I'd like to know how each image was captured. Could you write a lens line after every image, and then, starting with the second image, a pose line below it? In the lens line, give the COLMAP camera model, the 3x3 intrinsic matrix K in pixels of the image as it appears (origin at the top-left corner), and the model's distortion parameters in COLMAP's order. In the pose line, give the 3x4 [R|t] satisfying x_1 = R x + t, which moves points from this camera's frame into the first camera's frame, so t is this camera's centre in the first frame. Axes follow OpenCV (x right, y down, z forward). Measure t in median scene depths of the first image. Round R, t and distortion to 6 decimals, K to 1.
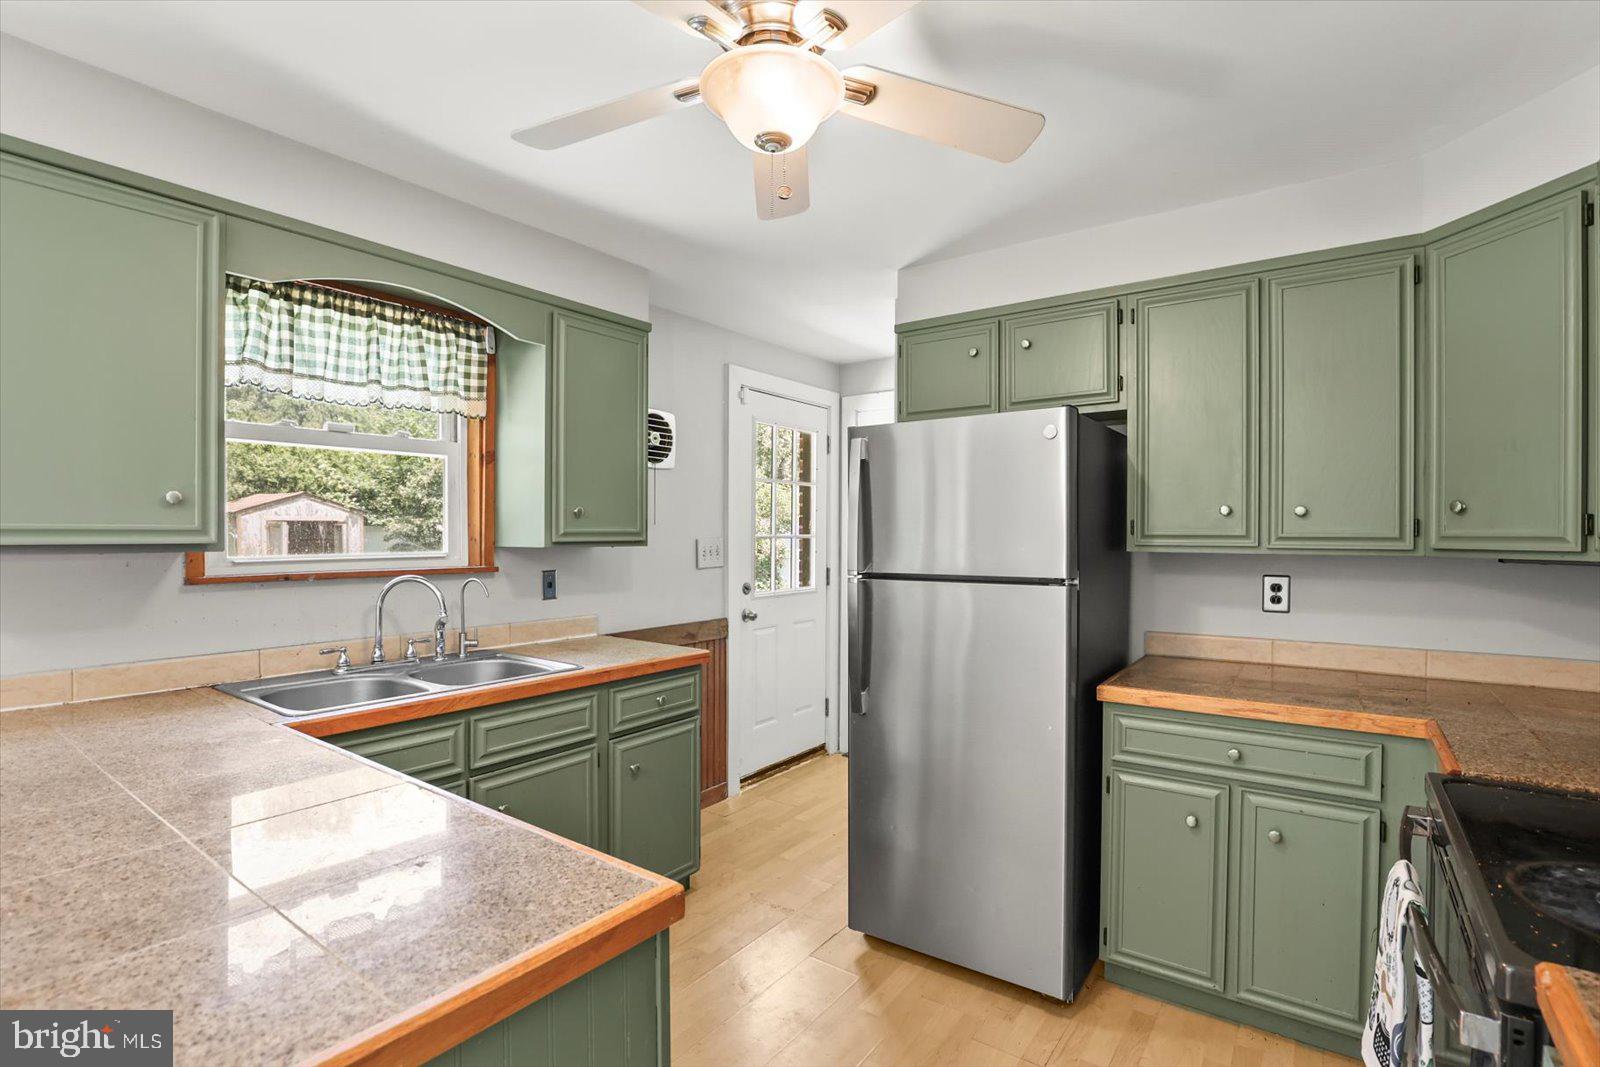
lens RADIAL K [[757.6, 0, 800.0], [0, 757.6, 533.5], [0, 0, 1]] dist [-0.033724, 0.000069]
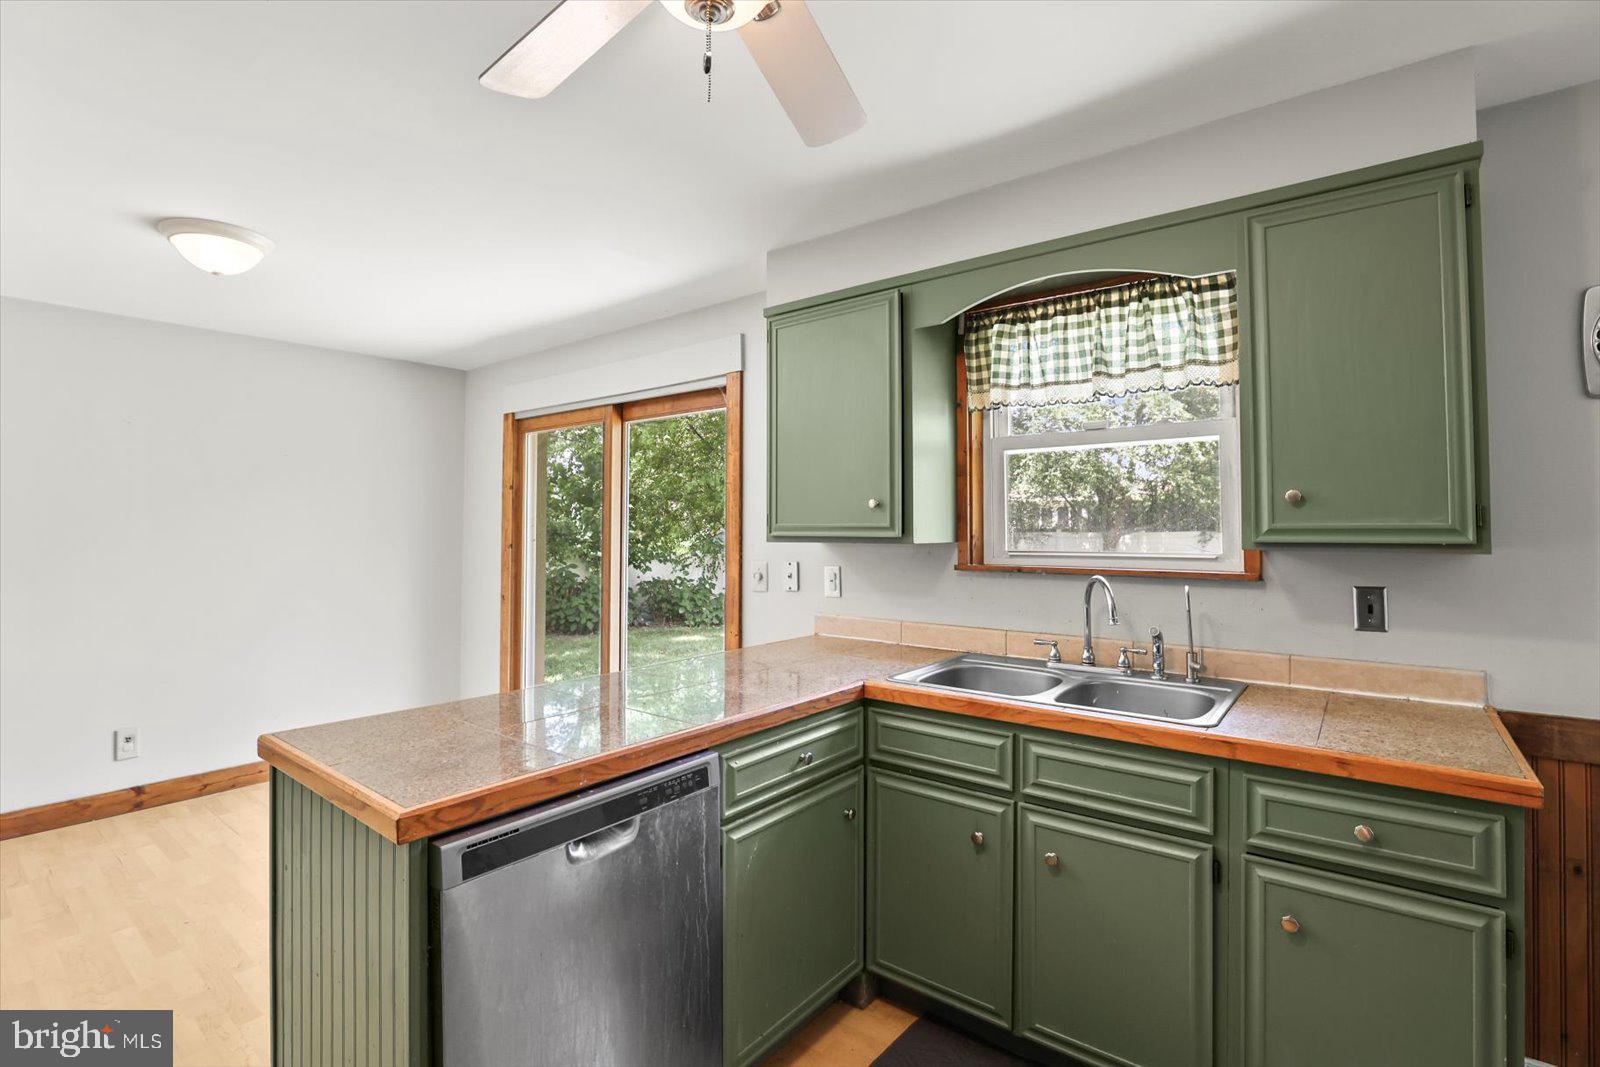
lens RADIAL K [[758.2, 0, 799.8], [0, 758.2, 490.5], [0, 0, 1]] dist [0.000118, -0.000004]
pose [[-0.027034, -0.049927, -0.998387, 0.393250], [0.001659, 0.998748, -0.049990, -0.002652], [0.999633, -0.003008, -0.026917, 0.600203]]
